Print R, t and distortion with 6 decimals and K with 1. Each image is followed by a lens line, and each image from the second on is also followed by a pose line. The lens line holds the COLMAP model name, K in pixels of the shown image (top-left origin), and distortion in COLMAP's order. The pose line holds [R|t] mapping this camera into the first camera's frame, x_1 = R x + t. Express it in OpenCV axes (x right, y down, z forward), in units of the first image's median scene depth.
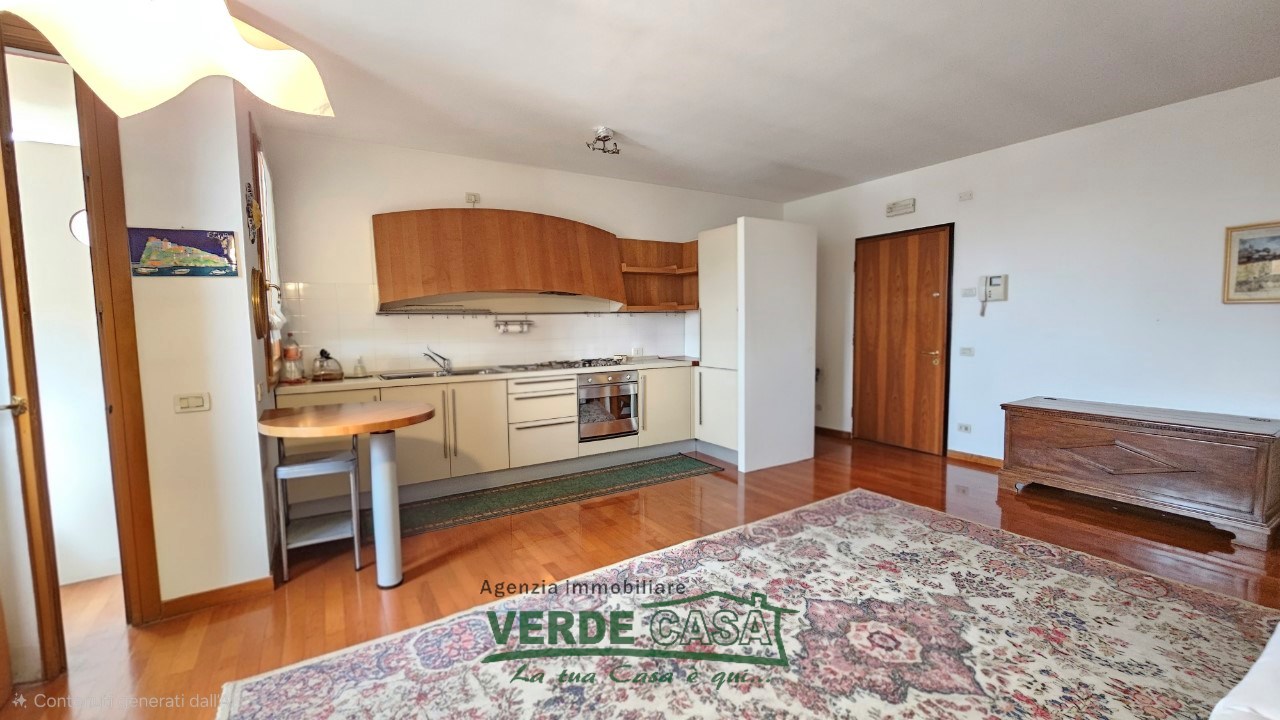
lens RADIAL K [[528.7, 0, 637.1], [0, 528.7, 359.8], [0, 0, 1]] dist [0.001169, 0.001484]
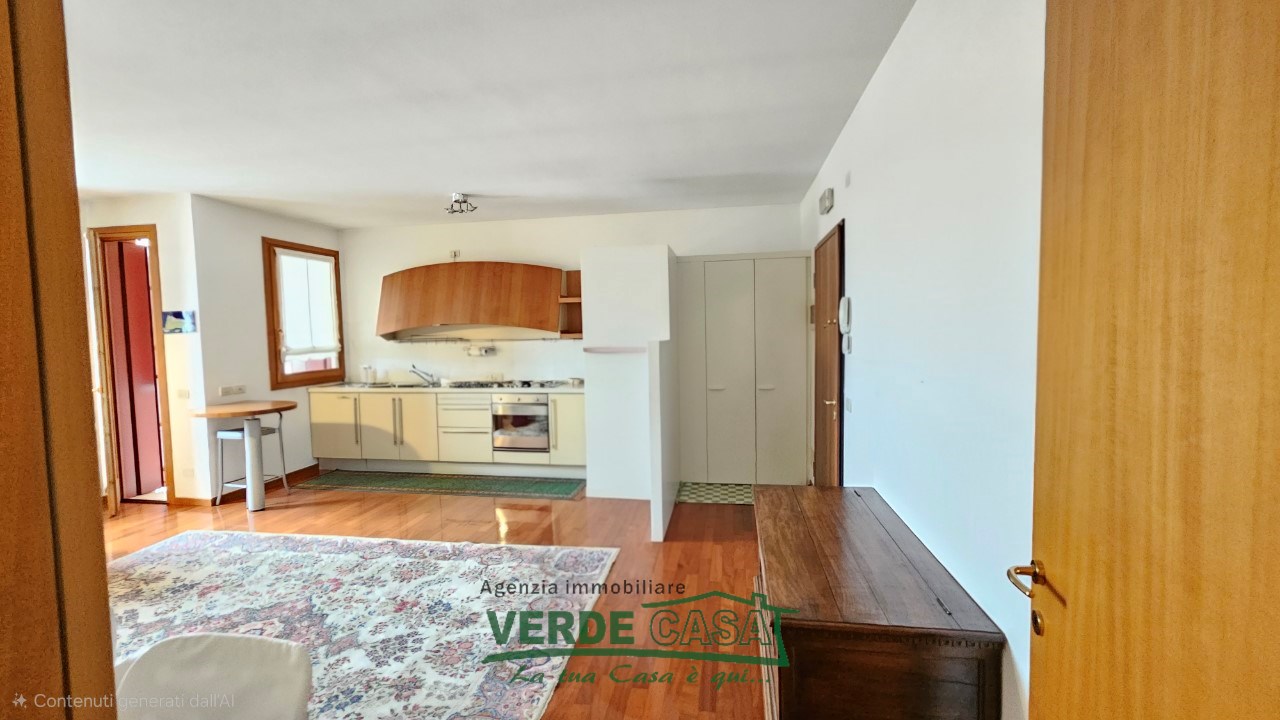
lens RADIAL K [[528.7, 0, 632.8], [0, 528.7, 360.4], [0, 0, 1]] dist [0.001169, 0.001484]
pose [[0.737643, 0.037978, -0.674122, 1.064196], [-0.042172, 0.999059, 0.010138, -0.083443], [0.673873, 0.020951, 0.738550, 0.379425]]
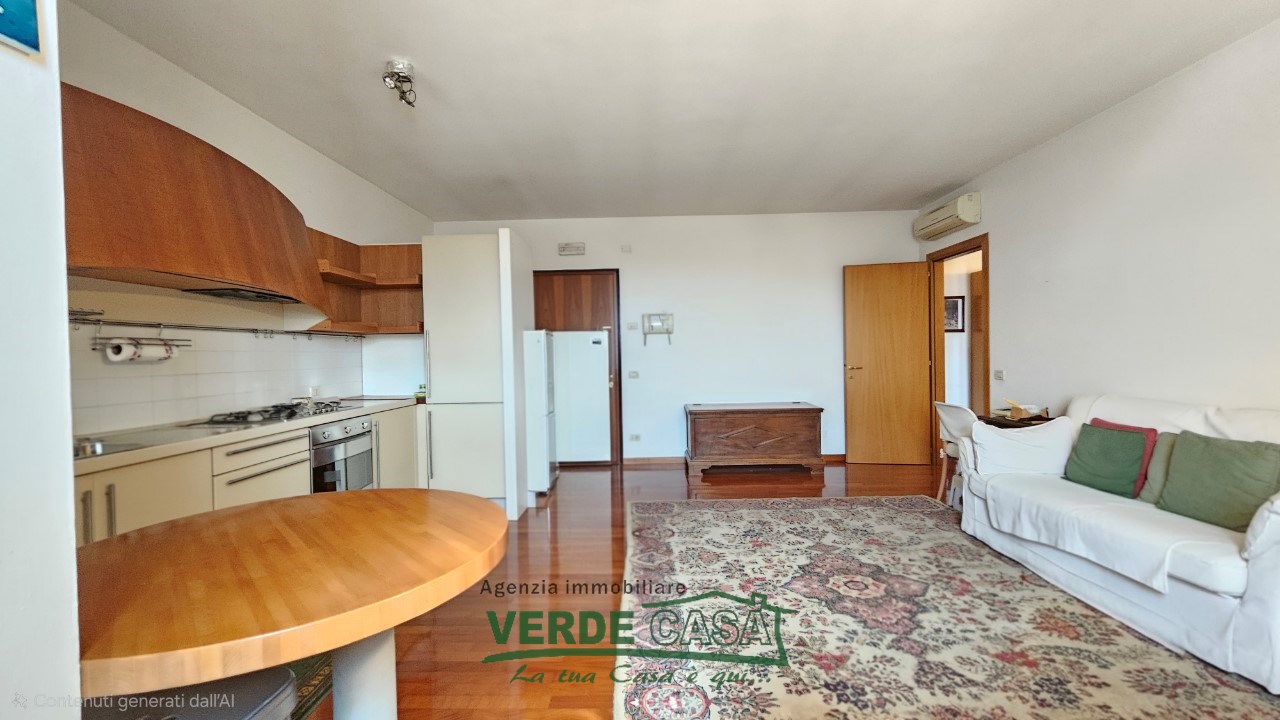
lens RADIAL K [[528.7, 0, 641.1], [0, 528.7, 359.5], [0, 0, 1]] dist [0.001169, 0.001484]
pose [[0.540925, -0.004843, 0.841057, -0.480762], [0.077466, 0.996020, -0.044087, 0.007152], [-0.837496, 0.089001, 0.539147, 0.392471]]
